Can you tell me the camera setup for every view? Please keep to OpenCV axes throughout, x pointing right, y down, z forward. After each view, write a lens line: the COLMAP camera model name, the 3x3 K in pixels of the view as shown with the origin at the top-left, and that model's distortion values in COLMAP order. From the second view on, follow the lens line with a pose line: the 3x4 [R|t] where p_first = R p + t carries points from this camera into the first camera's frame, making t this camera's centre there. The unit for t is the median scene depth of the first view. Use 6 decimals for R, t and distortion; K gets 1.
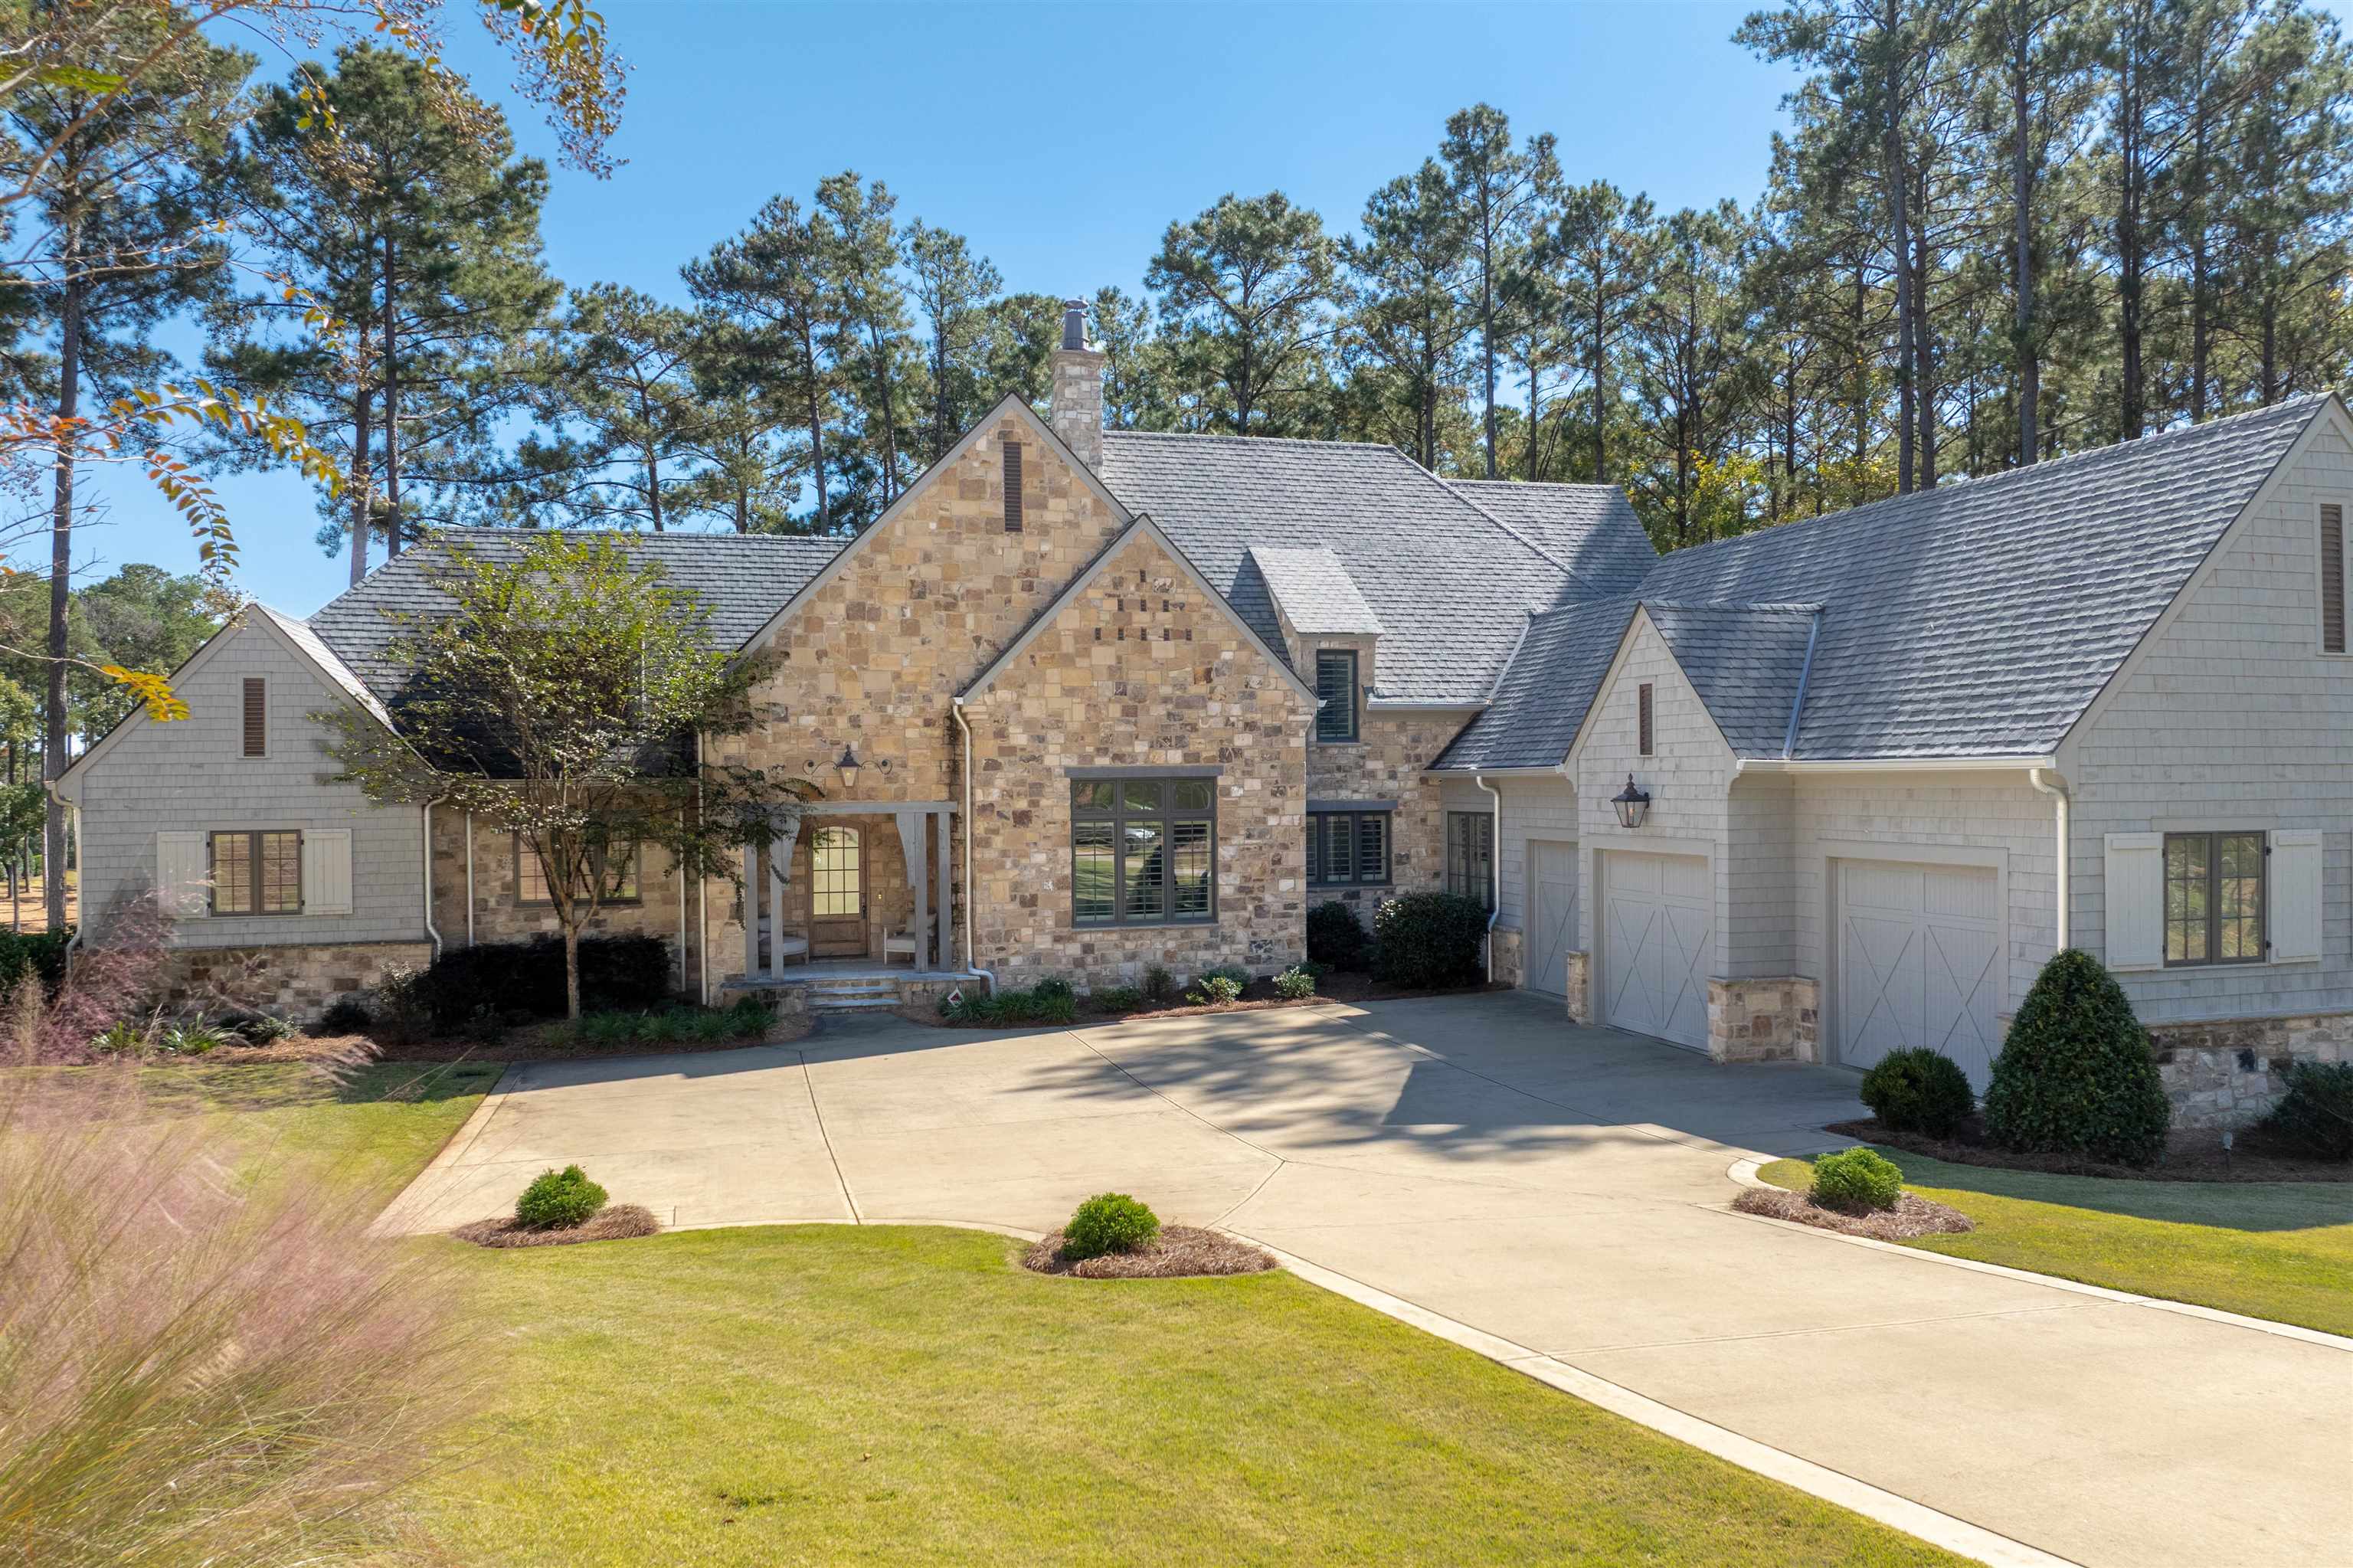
lens RADIAL K [[1655.8, 0, 1189.3], [0, 1655.8, 788.0], [0, 0, 1]] dist [-0.047379, 0.009870]
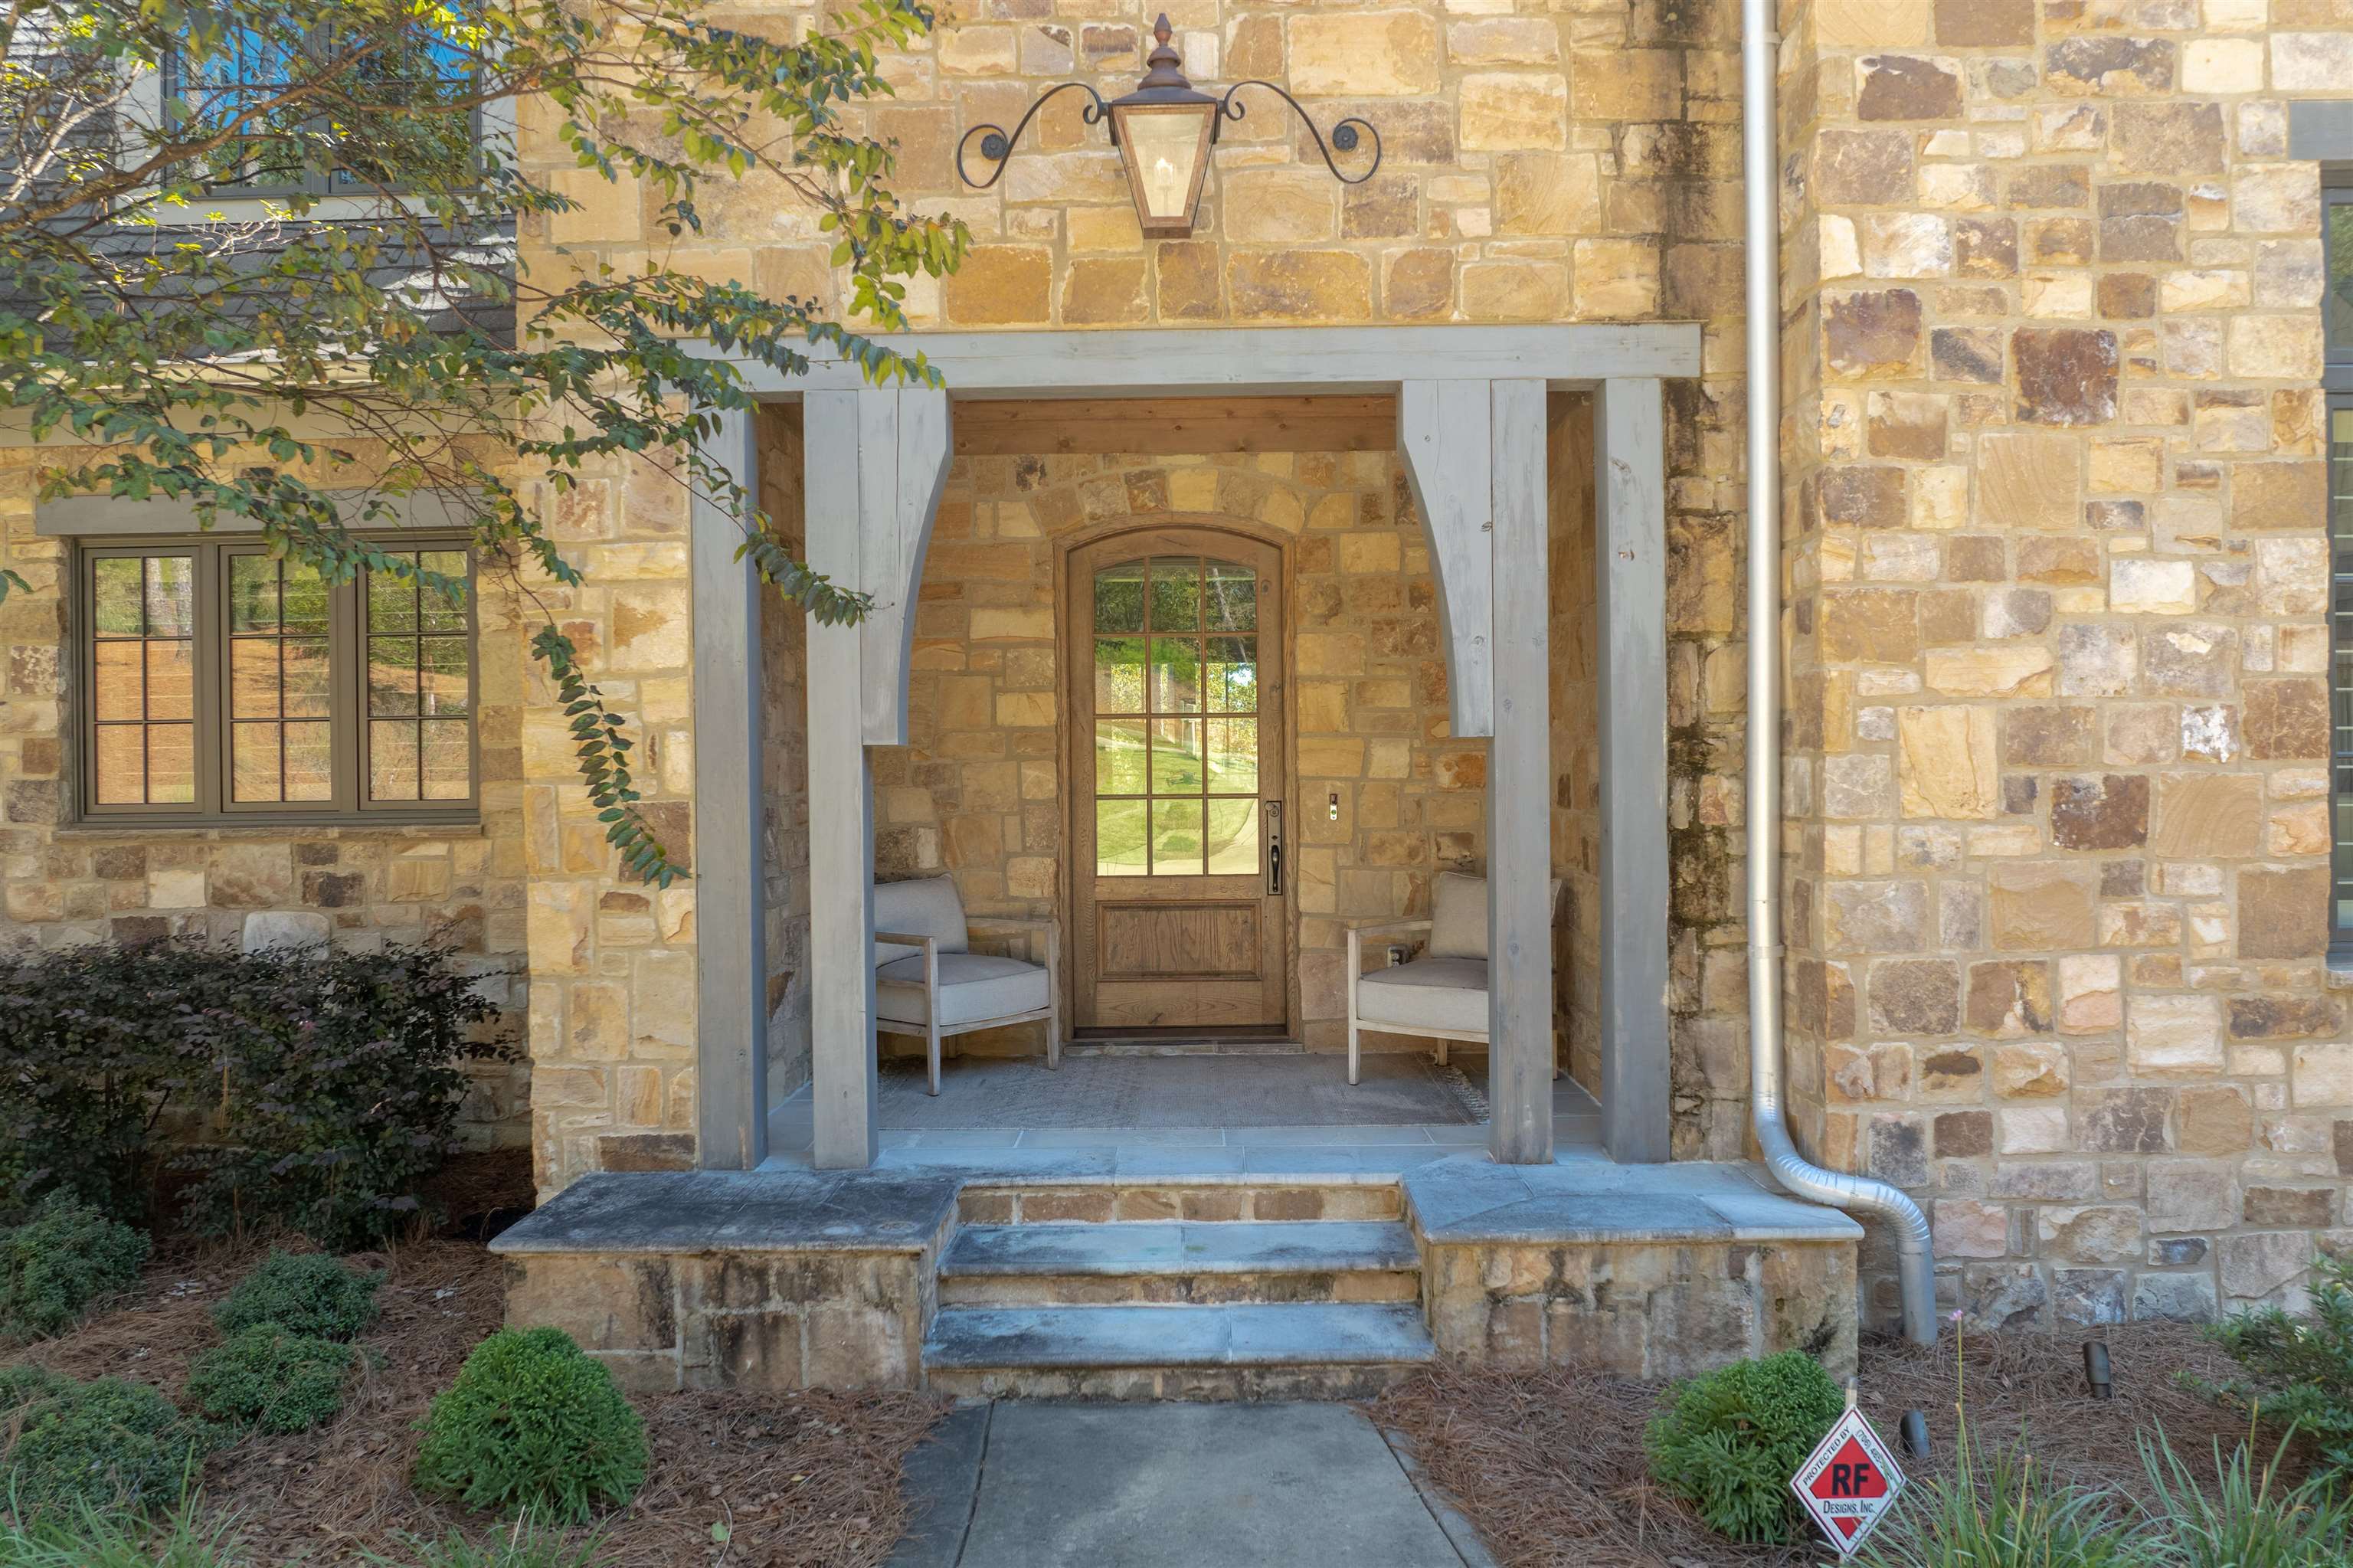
lens RADIAL K [[1655.8, 0, 1180.8], [0, 1655.8, 777.7], [0, 0, 1]] dist [-0.047379, 0.009870]
pose [[0.957390, 0.001046, -0.288796, -0.143501], [-0.000753, 0.999999, 0.001126, 0.064004], [0.288796, -0.000861, 0.957390, 0.791193]]
